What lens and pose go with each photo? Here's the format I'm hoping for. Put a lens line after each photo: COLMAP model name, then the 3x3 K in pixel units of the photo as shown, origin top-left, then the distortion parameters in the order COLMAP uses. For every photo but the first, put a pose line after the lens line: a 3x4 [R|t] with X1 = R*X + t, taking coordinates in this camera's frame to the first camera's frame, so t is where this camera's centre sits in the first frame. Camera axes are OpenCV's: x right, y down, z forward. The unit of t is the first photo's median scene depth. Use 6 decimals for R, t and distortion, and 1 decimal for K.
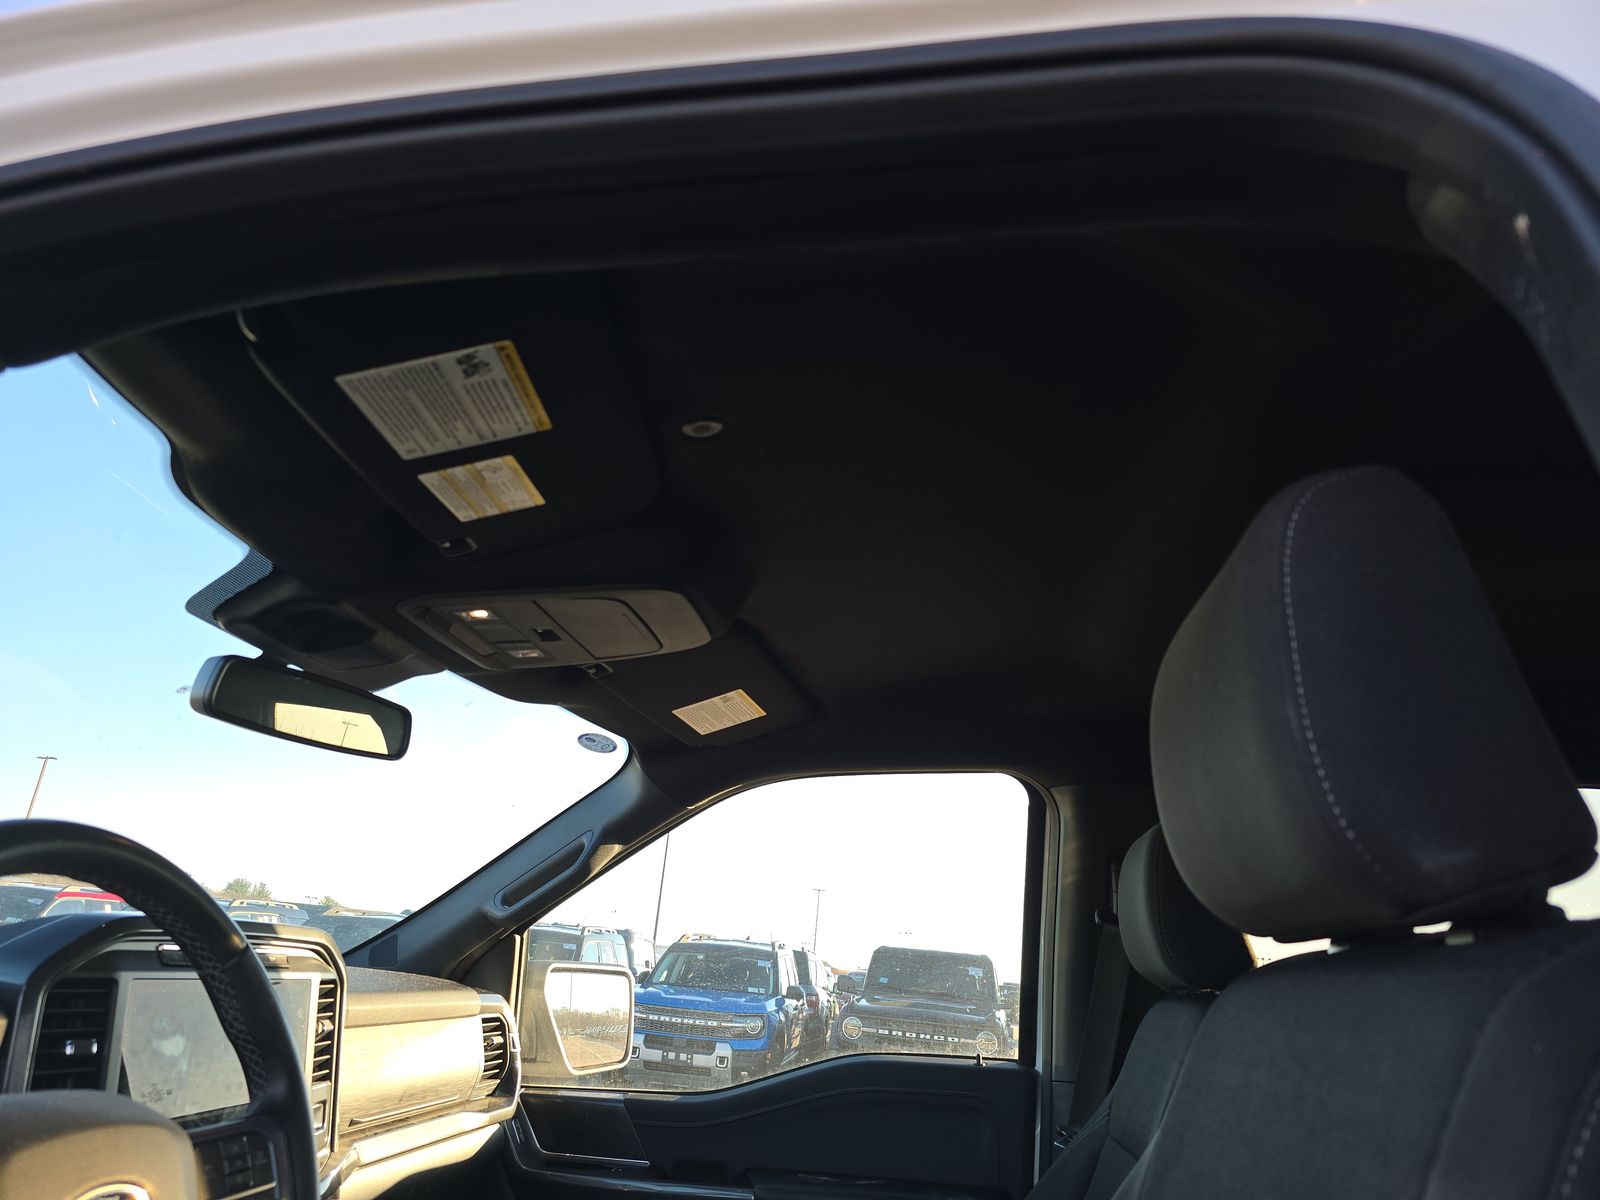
lens RADIAL K [[1073.6, 0, 799.8], [0, 1073.6, 599.0], [0, 0, 1]] dist [0.012593, 0.002643]
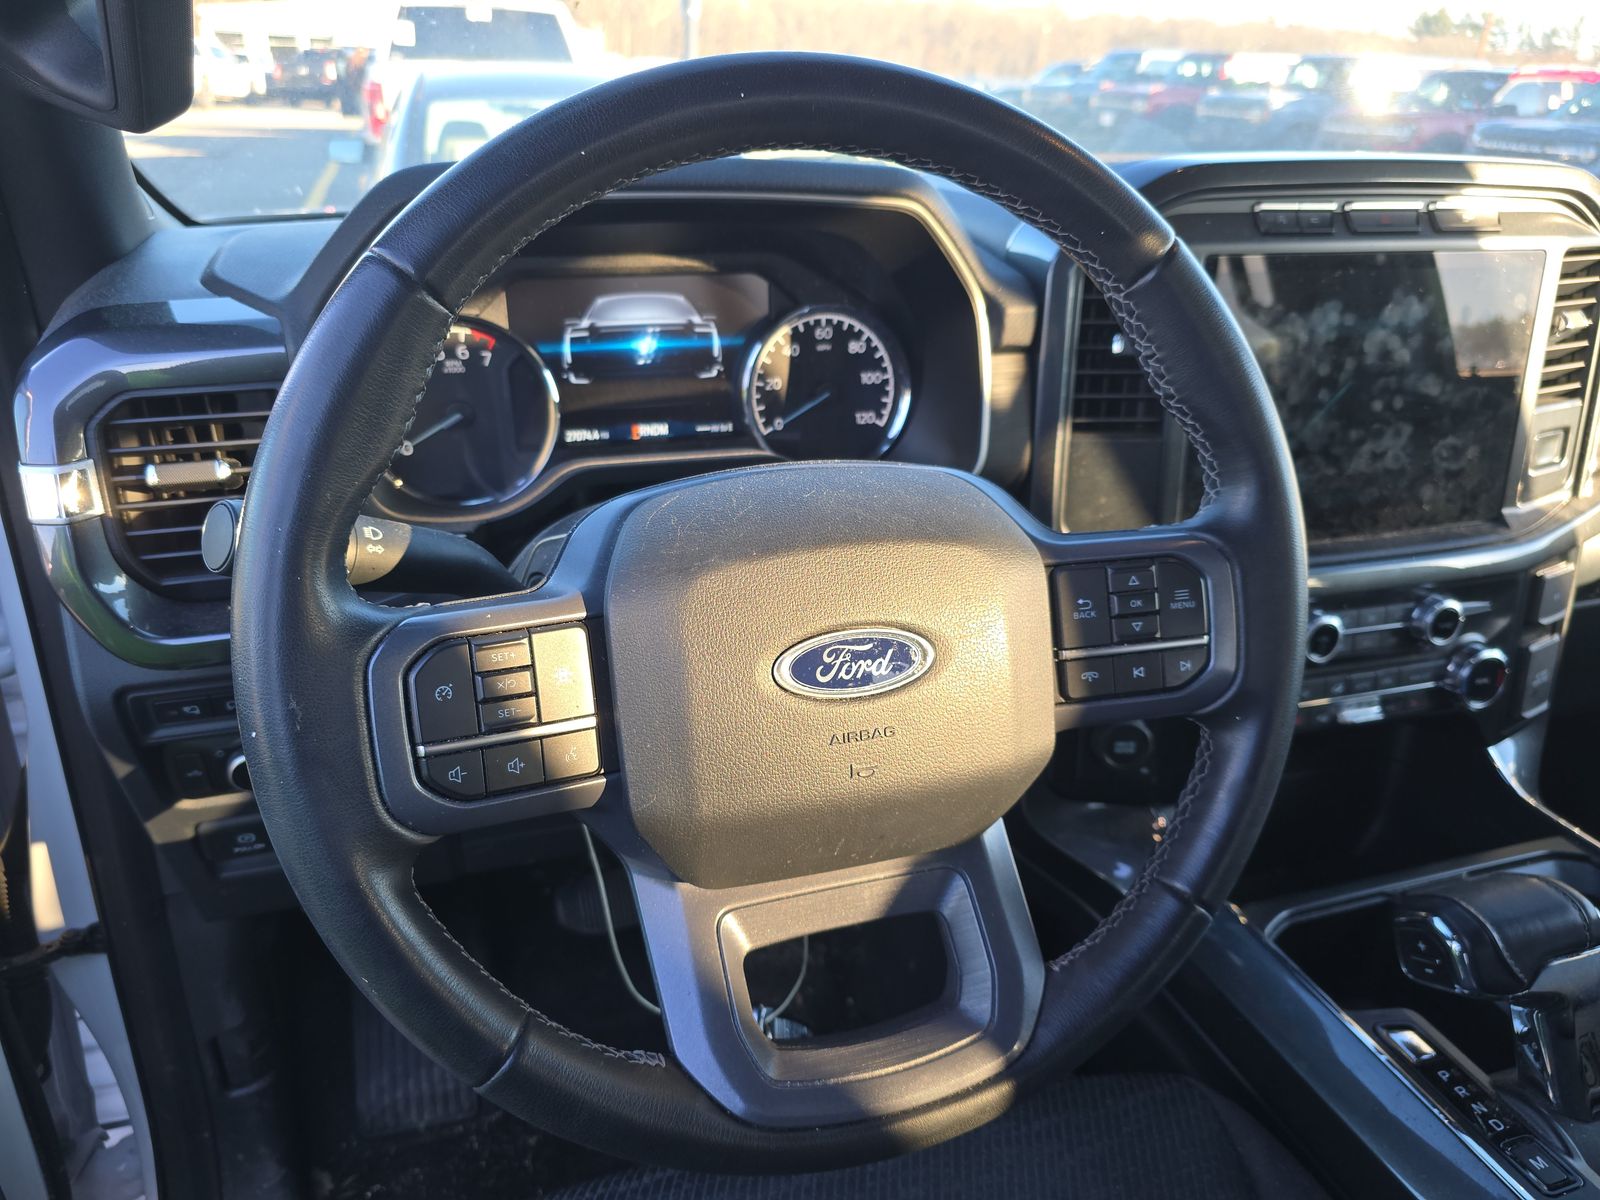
lens RADIAL K [[1073.6, 0, 794.0], [0, 1073.6, 596.4], [0, 0, 1]] dist [0.012593, 0.002643]
pose [[0.417511, 0.339722, -0.842777, -0.052330], [0.298673, 0.824643, 0.480374, 0.109299], [0.858184, -0.452276, 0.242831, 0.469664]]
